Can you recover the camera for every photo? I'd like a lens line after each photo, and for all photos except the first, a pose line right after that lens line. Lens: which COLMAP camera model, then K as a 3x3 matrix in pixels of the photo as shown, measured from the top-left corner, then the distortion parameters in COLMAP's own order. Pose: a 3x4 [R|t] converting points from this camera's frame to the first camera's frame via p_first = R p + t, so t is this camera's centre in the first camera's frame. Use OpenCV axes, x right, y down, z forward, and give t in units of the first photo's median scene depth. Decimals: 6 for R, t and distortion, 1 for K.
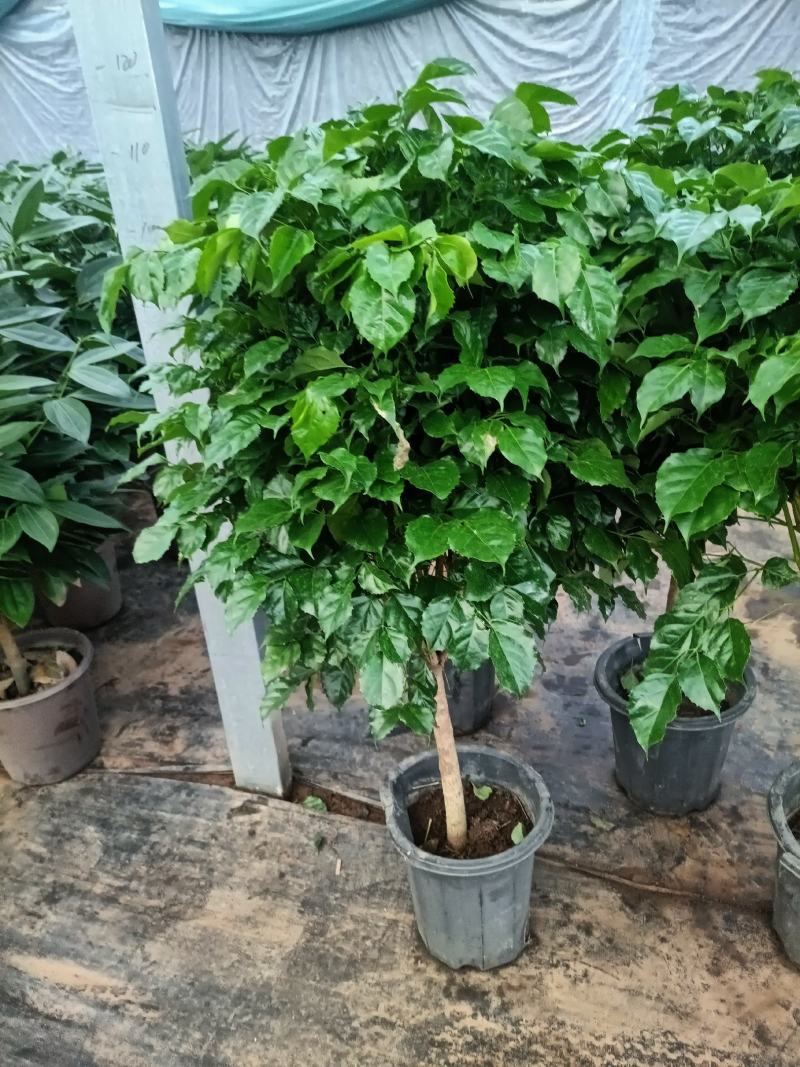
lens RADIAL K [[822.6, 0, 396.0], [0, 822.6, 538.2], [0, 0, 1]] dist [0.021749, -0.019665]
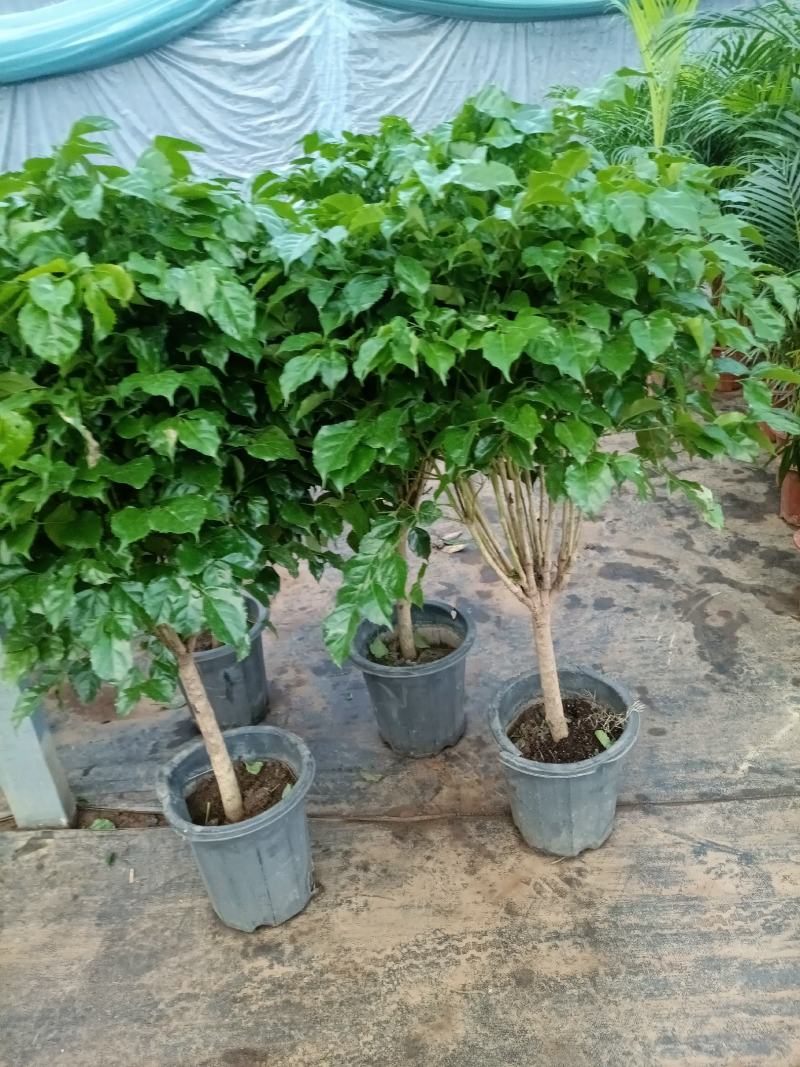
lens RADIAL K [[822.6, 0, 398.3], [0, 822.6, 534.7], [0, 0, 1]] dist [0.021749, -0.019665]
pose [[0.957396, -0.149498, 0.247068, 0.076381], [0.159937, 0.986868, -0.022618, 0.070463], [-0.240442, 0.061170, 0.968734, -0.145393]]
